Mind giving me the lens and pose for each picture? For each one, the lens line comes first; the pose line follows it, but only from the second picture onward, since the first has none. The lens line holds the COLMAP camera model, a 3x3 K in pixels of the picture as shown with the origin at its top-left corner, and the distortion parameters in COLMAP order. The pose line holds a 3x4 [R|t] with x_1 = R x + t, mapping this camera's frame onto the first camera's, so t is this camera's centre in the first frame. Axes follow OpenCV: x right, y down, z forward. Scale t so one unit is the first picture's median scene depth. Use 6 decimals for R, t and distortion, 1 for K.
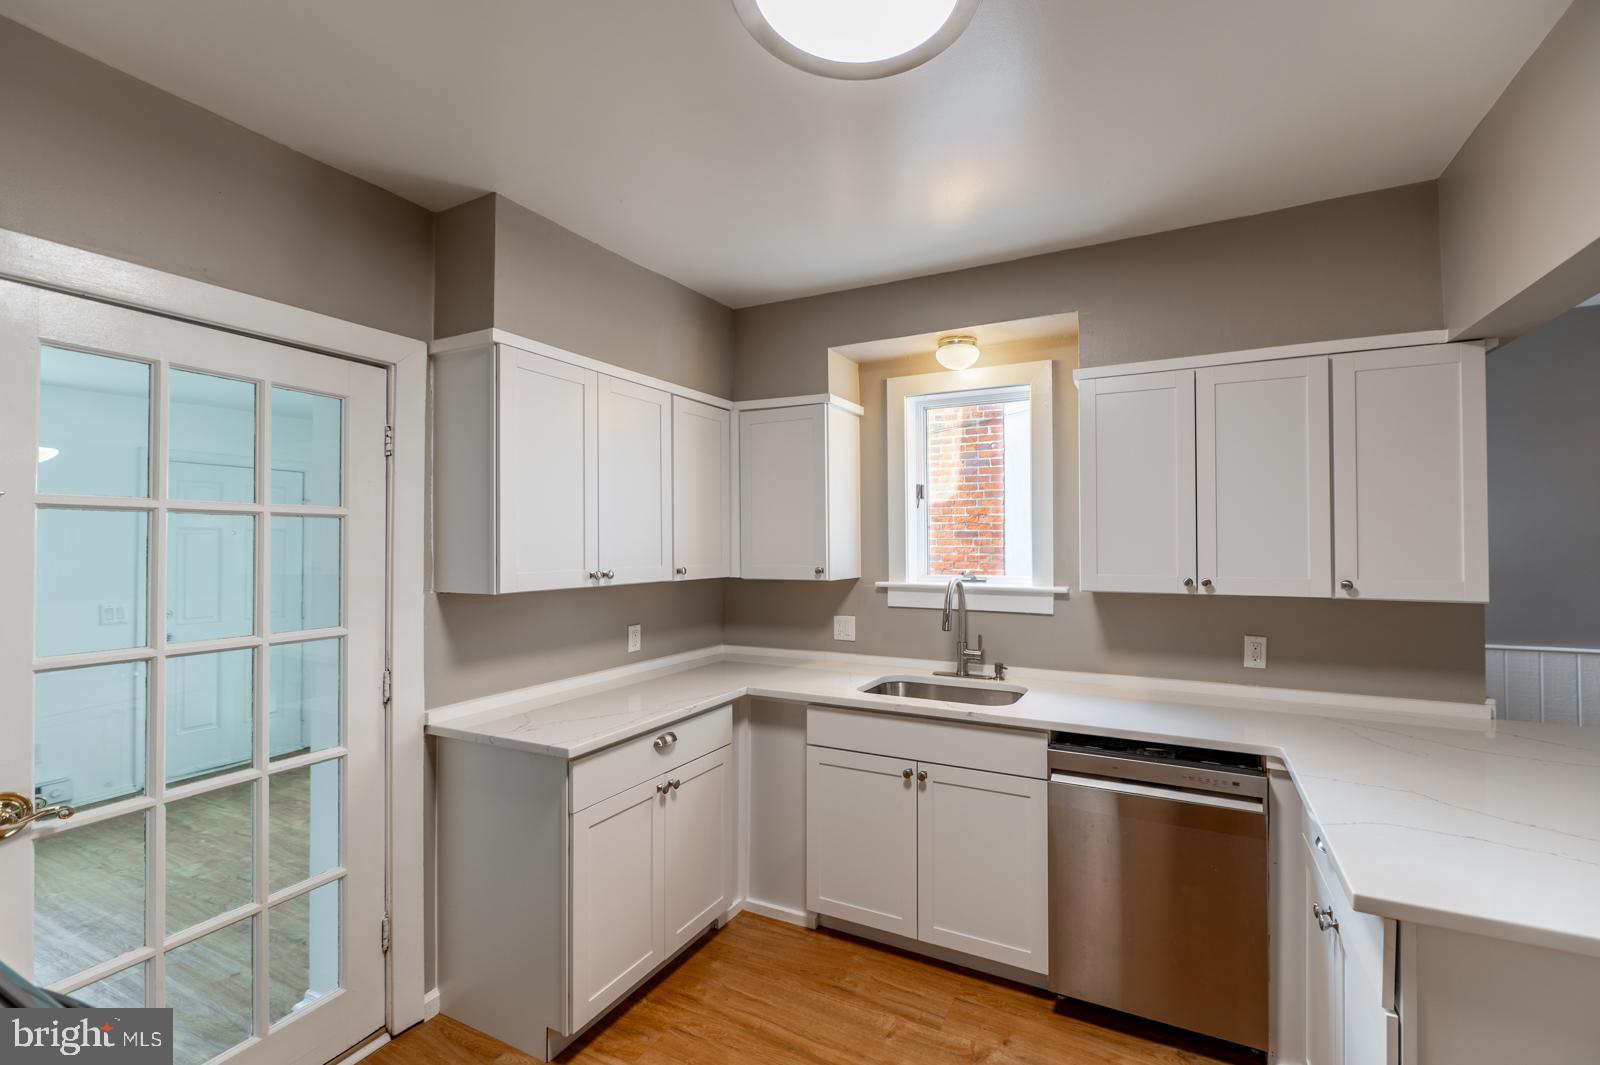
lens RADIAL K [[659.6, 0, 875.5], [0, 659.6, 526.0], [0, 0, 1]] dist [-0.008046, 0.000202]
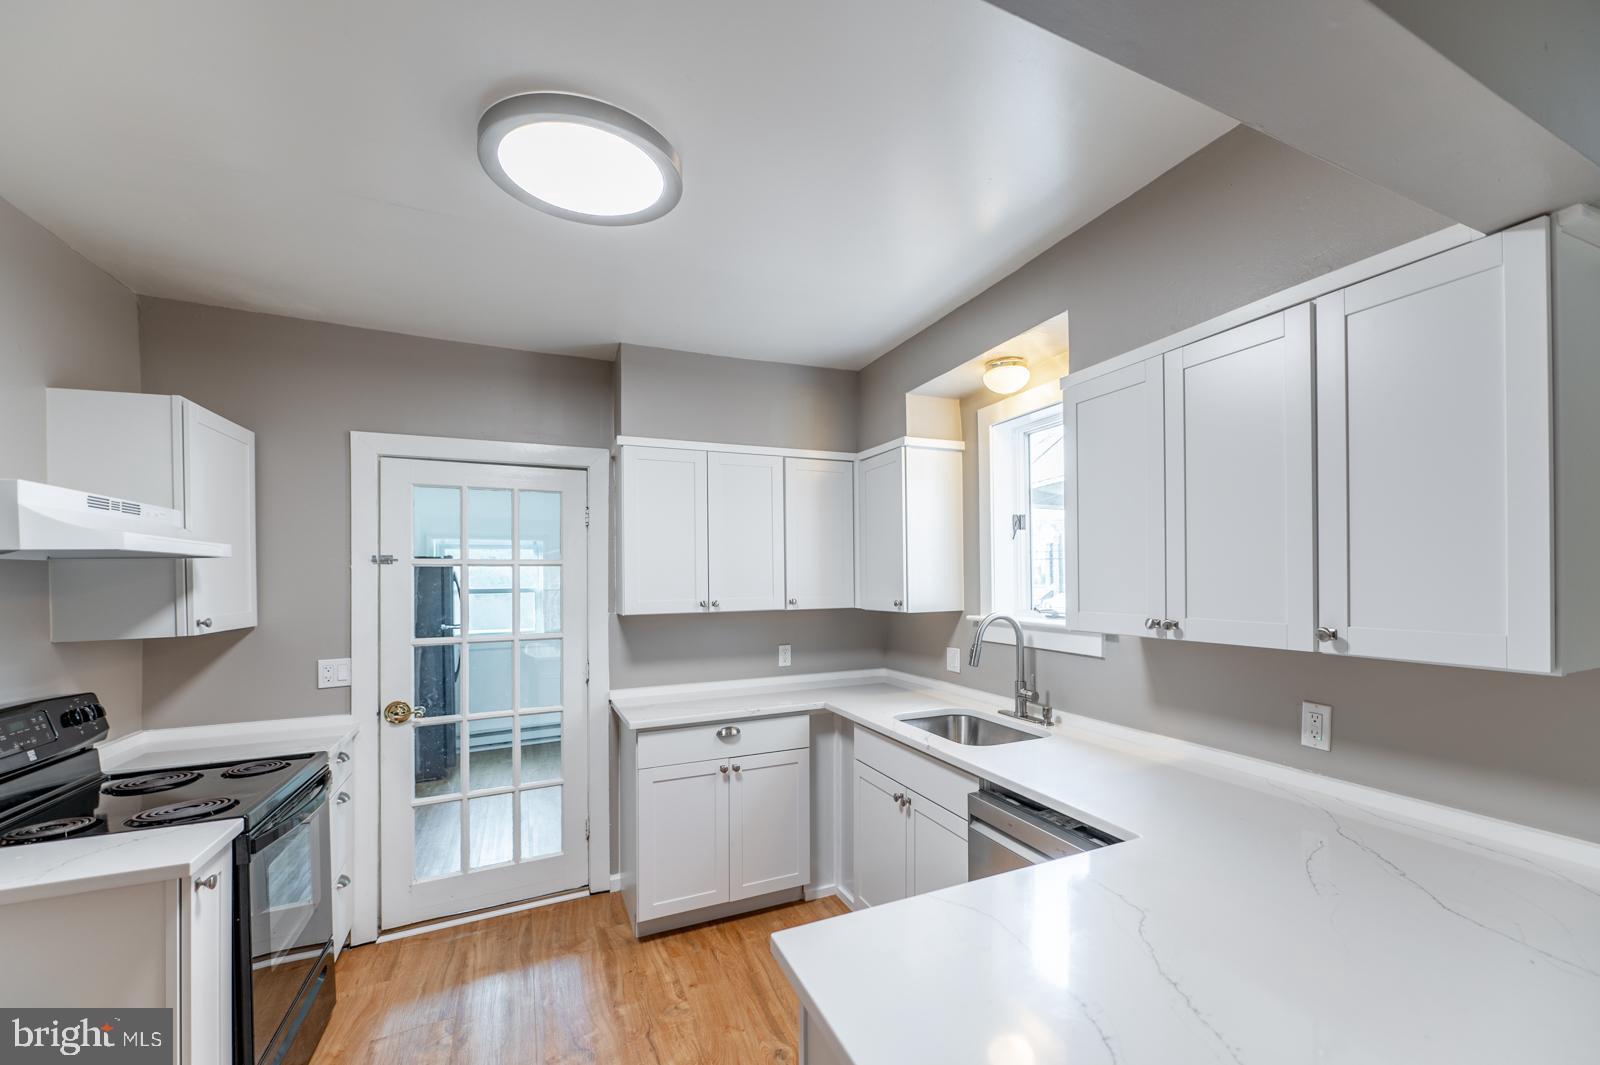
lens RADIAL K [[679.1, 0, 875.3], [0, 679.1, 563.5], [0, 0, 1]] dist [-0.003484, -0.000928]
pose [[0.778660, -0.022032, -0.627060, 0.638519], [0.028182, 0.999603, -0.000127, 0.002577], [0.626813, -0.017573, 0.778971, 0.128176]]
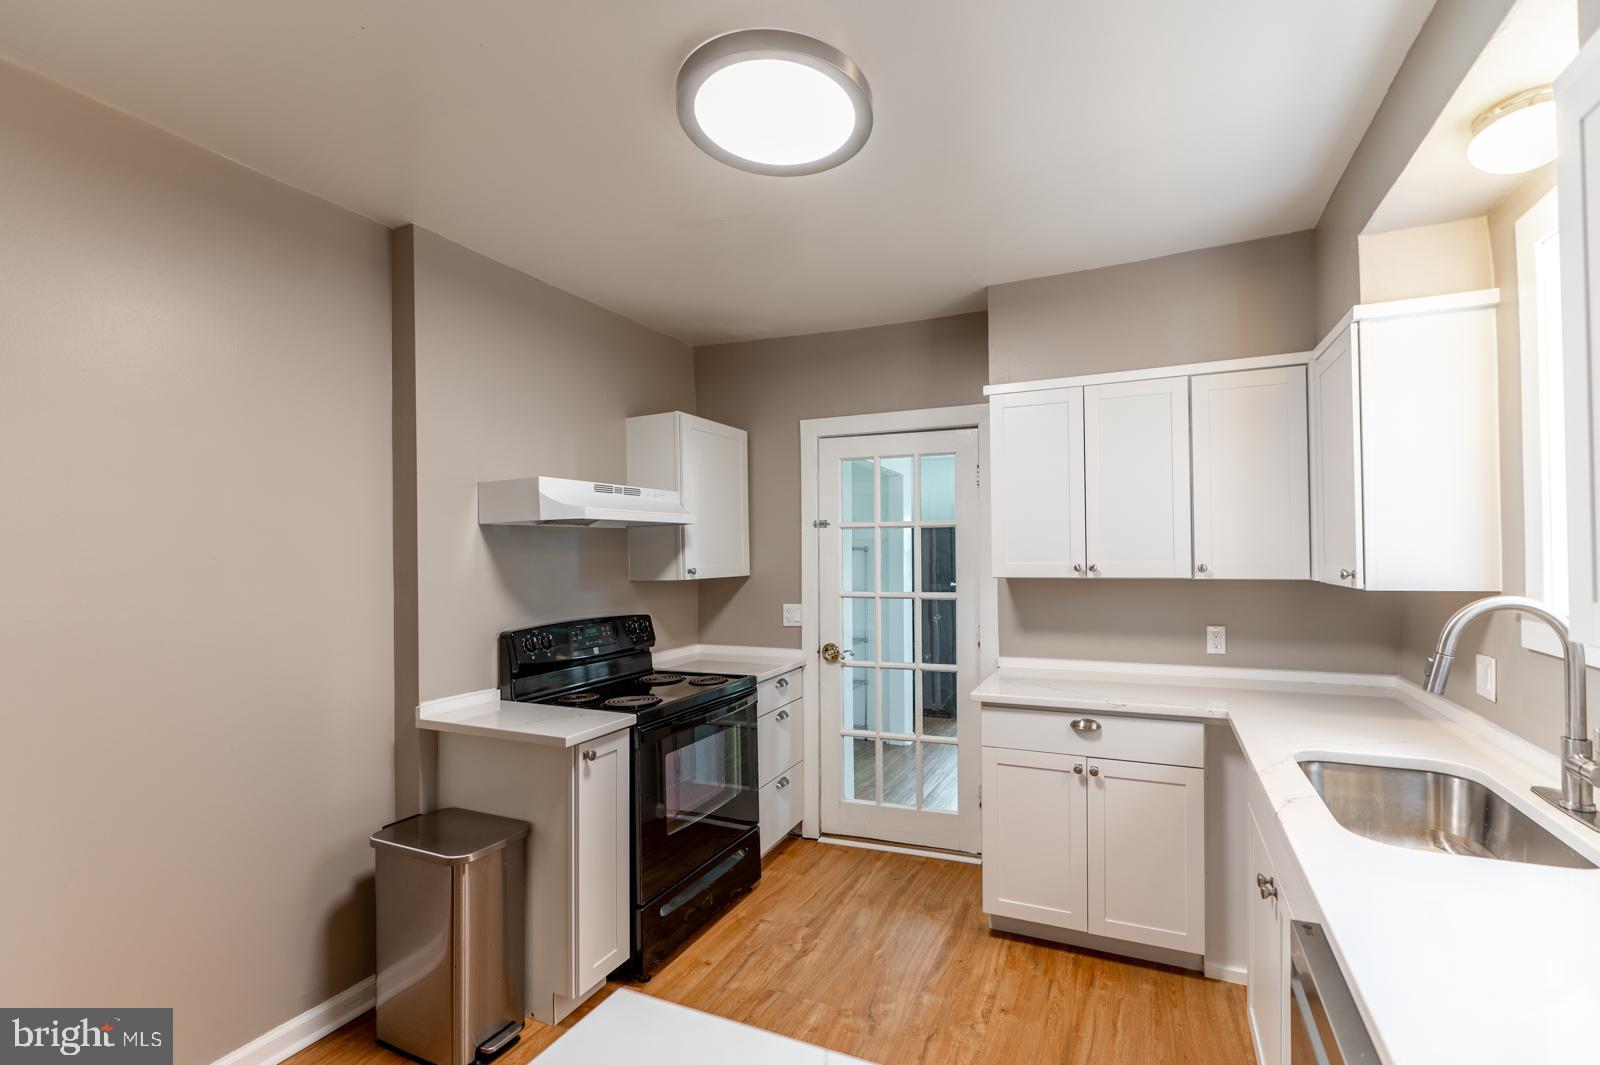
lens RADIAL K [[679.1, 0, 869.0], [0, 679.1, 537.3], [0, 0, 1]] dist [-0.003484, -0.000928]
pose [[0.035094, -0.018598, -0.999211, 0.649738], [0.037096, 0.999162, -0.017294, 0.026193], [0.998695, -0.036460, 0.035754, 0.535453]]
